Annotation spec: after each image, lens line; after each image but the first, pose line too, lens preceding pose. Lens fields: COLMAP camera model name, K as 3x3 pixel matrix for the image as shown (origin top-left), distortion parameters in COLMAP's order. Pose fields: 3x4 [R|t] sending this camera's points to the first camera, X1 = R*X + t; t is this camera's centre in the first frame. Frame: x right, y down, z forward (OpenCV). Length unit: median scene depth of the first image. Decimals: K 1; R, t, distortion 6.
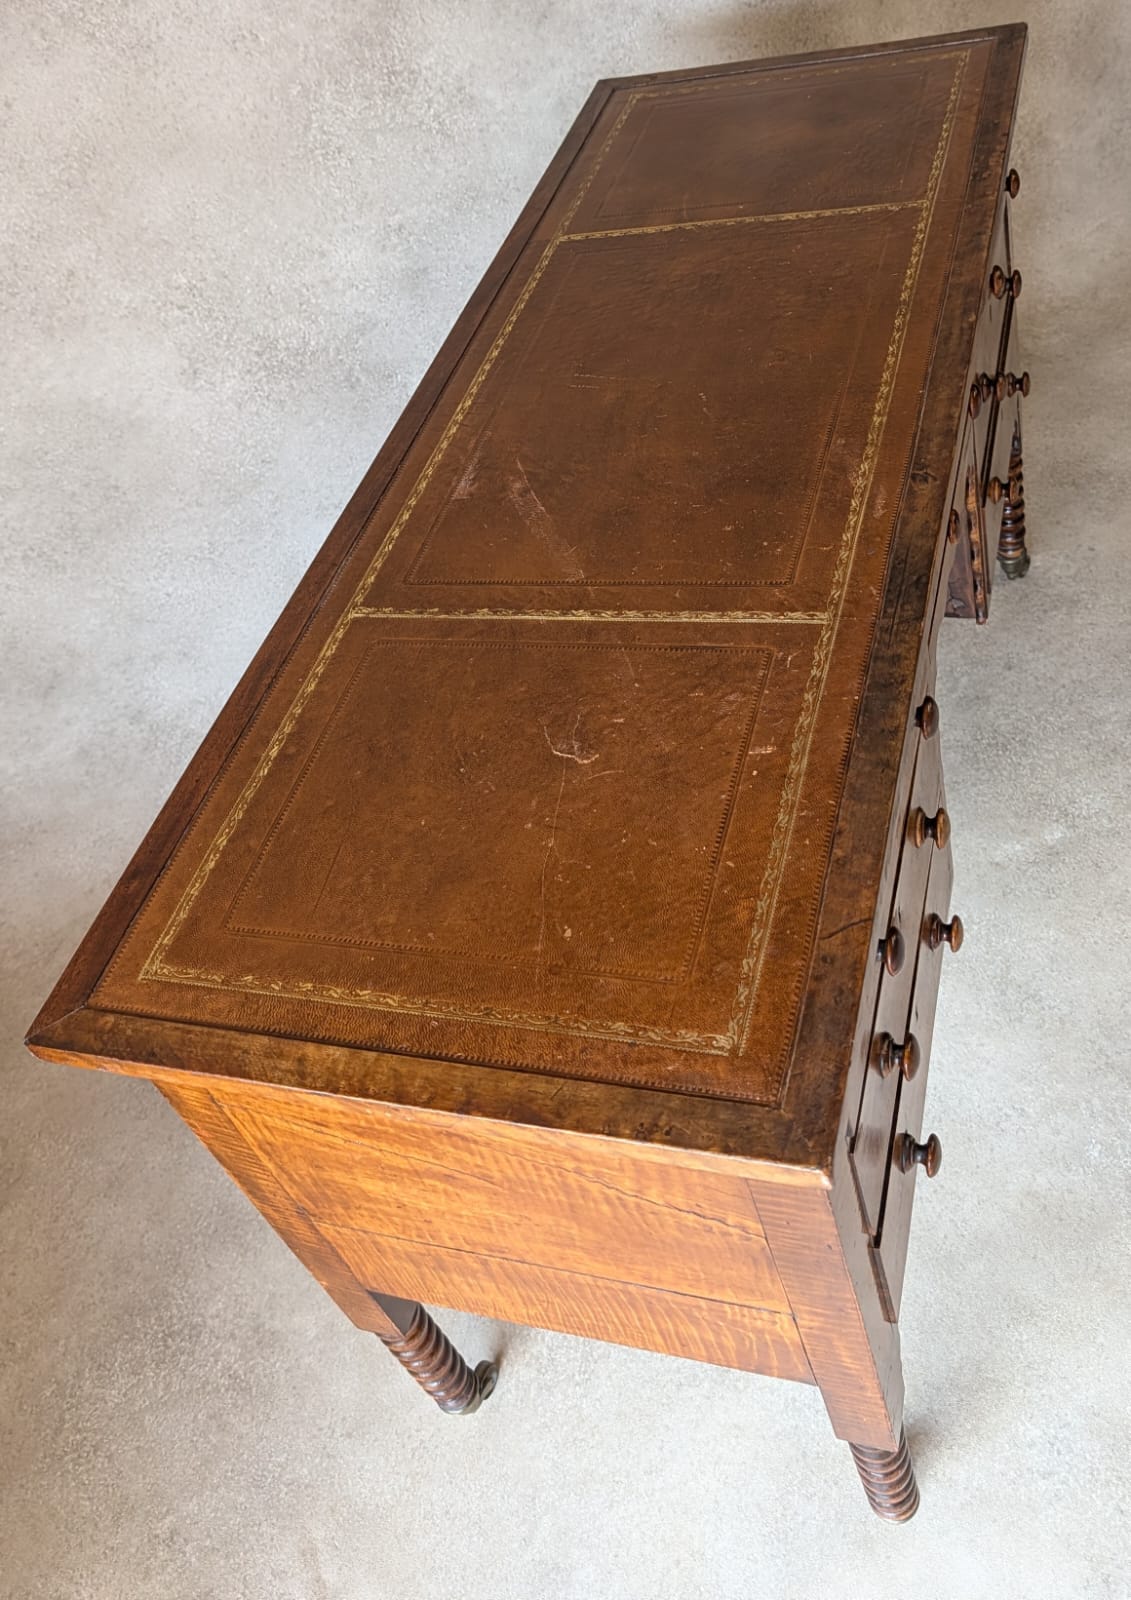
lens RADIAL K [[1449.4, 0, 568.3], [0, 1449.4, 631.8], [0, 0, 1]] dist [-0.026274, 0.051587]
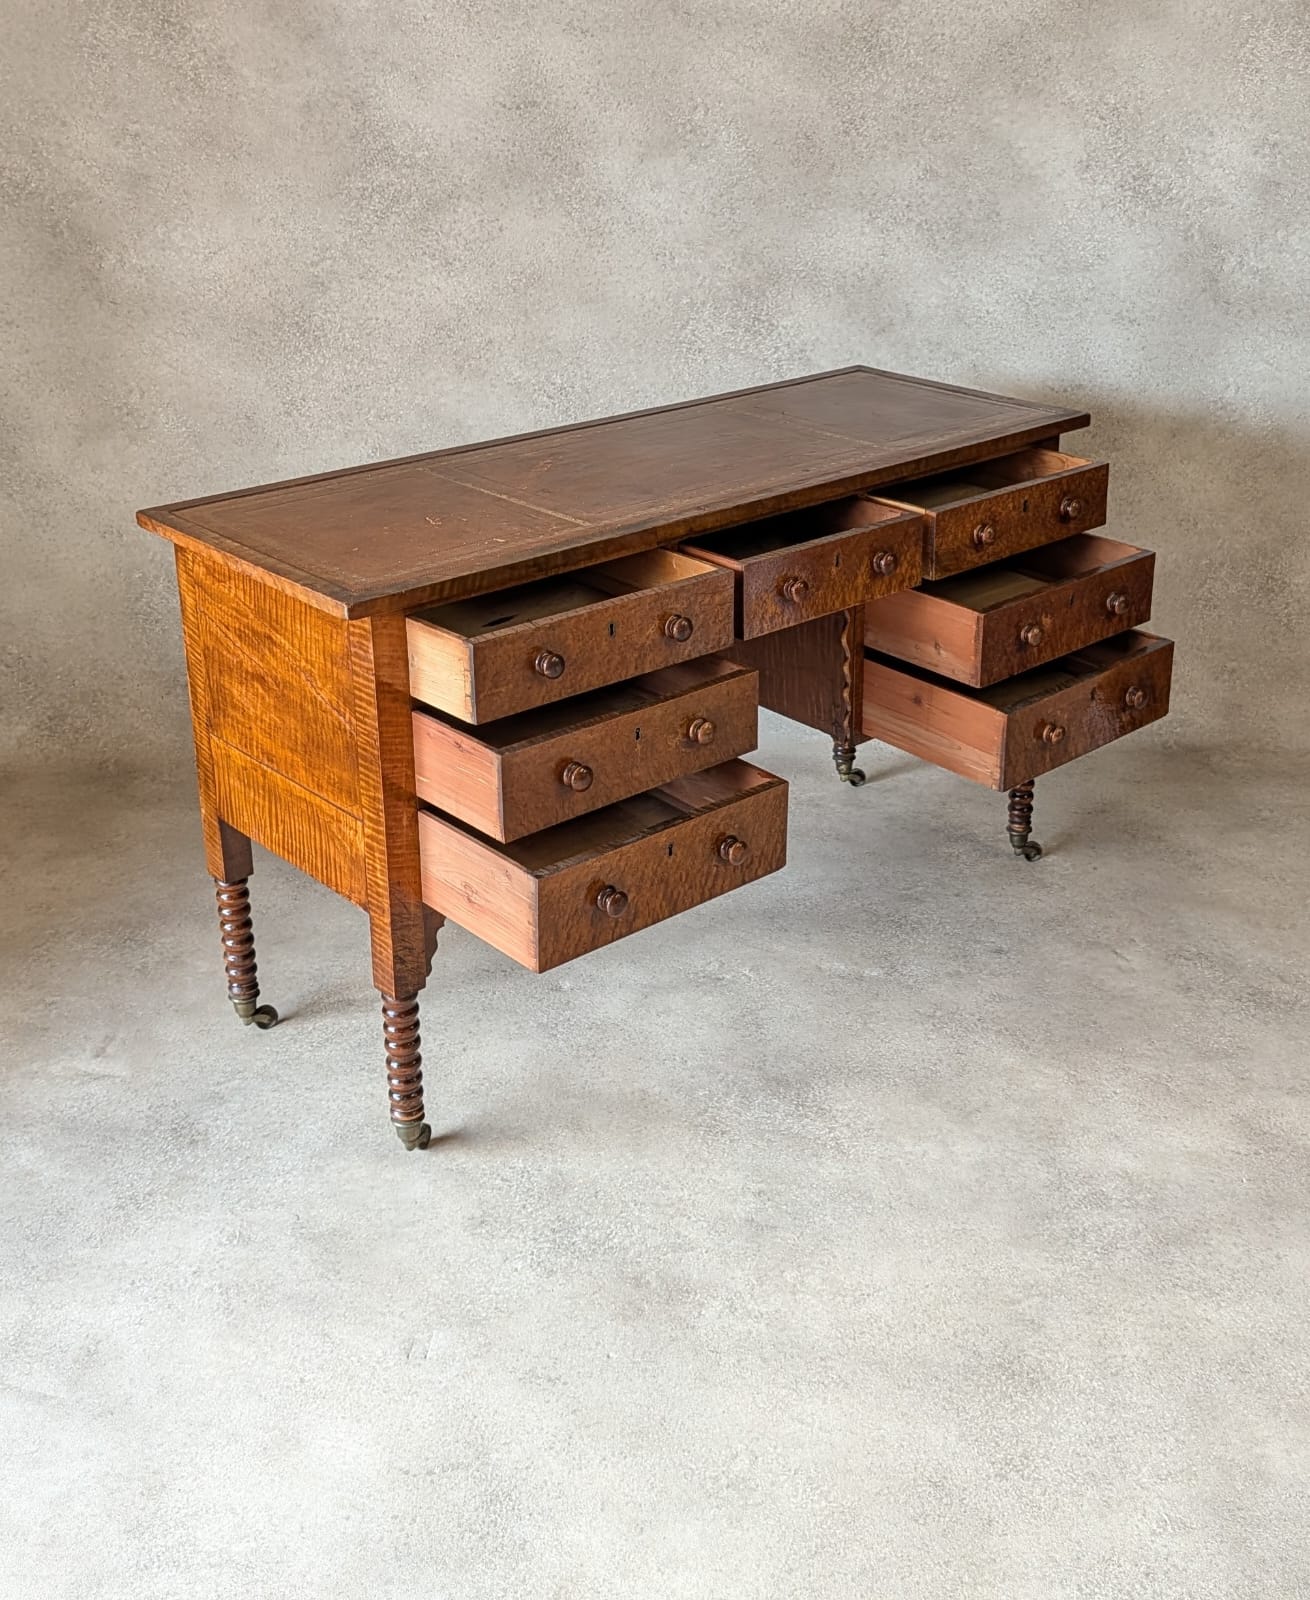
lens RADIAL K [[1905.0, 0, 799.6], [0, 1905.0, 627.8], [0, 0, 1]] dist [0.014184, 0.000000]
pose [[0.846900, 0.399532, -0.350905, 1.185228], [-0.490817, 0.841236, -0.226763, 0.470328], [0.204594, 0.364276, 0.908540, -1.003637]]
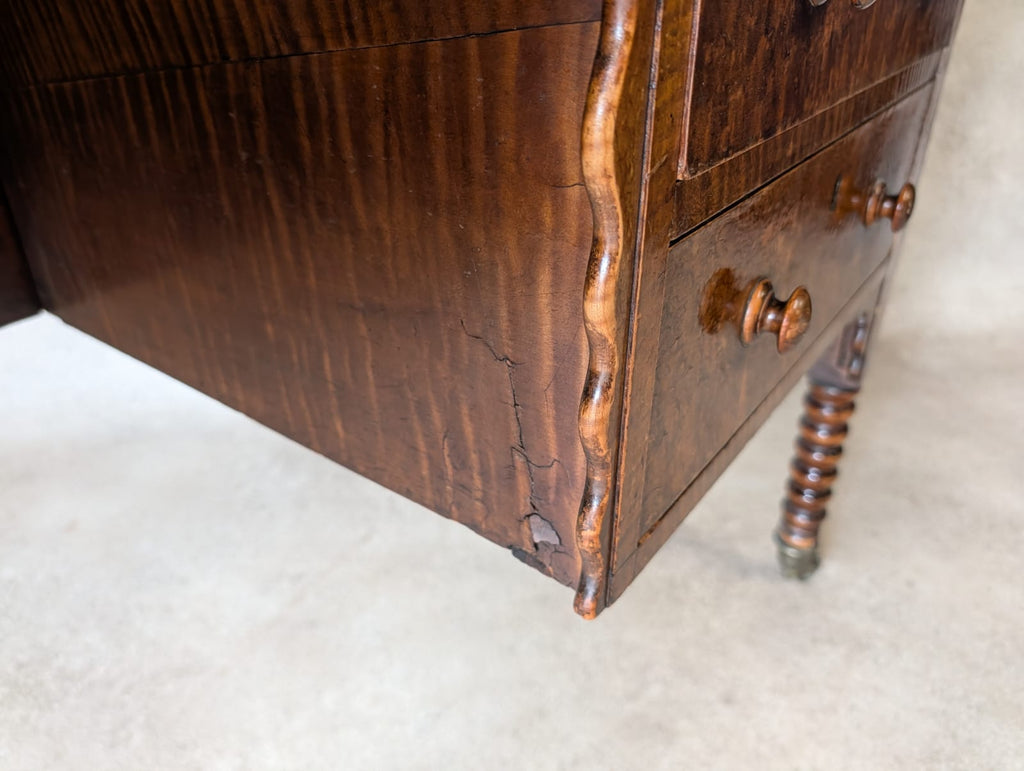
lens RADIAL K [[753.8, 0, 513.0], [0, 753.8, 395.1], [0, 0, 1]] dist [-0.008855, -0.001456]
pose [[0.912102, 0.379829, -0.154272, 0.387014], [-0.398886, 0.909111, -0.120035, -0.036259], [0.094657, 0.171021, 0.980710, 1.137008]]
